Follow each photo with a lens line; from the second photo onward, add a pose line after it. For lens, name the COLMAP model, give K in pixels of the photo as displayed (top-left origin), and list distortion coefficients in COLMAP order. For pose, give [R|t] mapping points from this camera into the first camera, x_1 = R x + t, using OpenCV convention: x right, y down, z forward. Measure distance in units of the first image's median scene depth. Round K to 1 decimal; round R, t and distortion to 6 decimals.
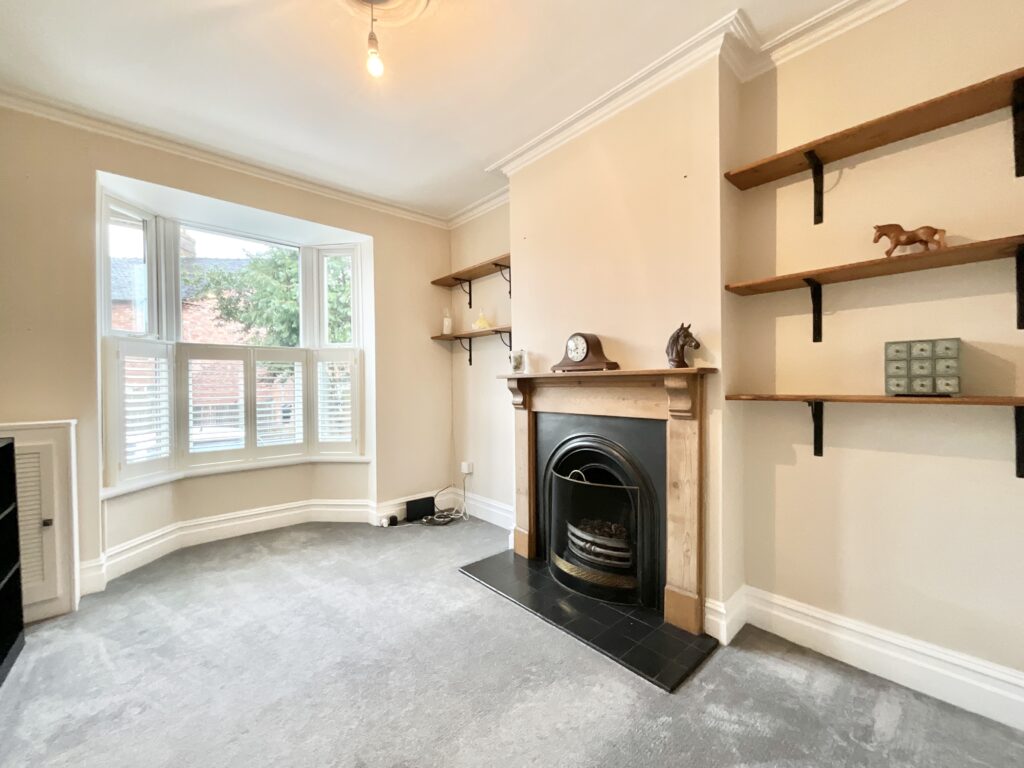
lens RADIAL K [[415.1, 0, 507.5], [0, 415.1, 387.4], [0, 0, 1]] dist [-0.003419, -0.000193]
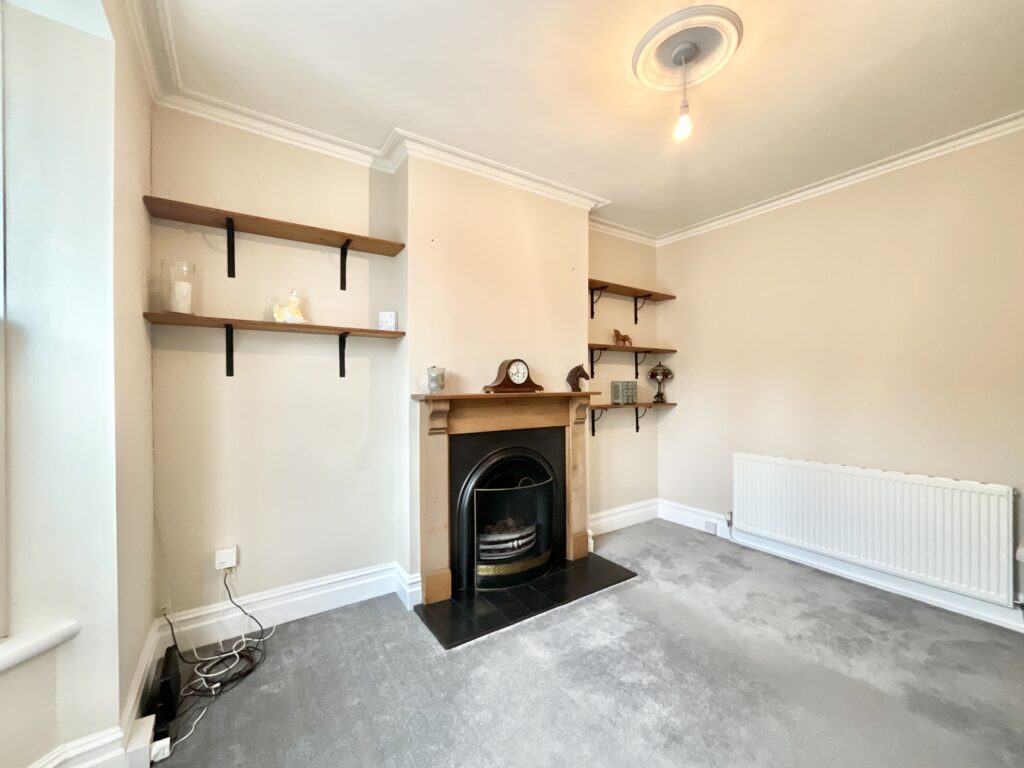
lens RADIAL K [[415.1, 0, 508.2], [0, 415.1, 385.4], [0, 0, 1]] dist [-0.003419, -0.000193]
pose [[0.132931, 0.012936, 0.991041, -0.977616], [0.014460, 0.999783, -0.014989, -0.041420], [-0.991020, 0.016323, 0.132715, 0.874281]]
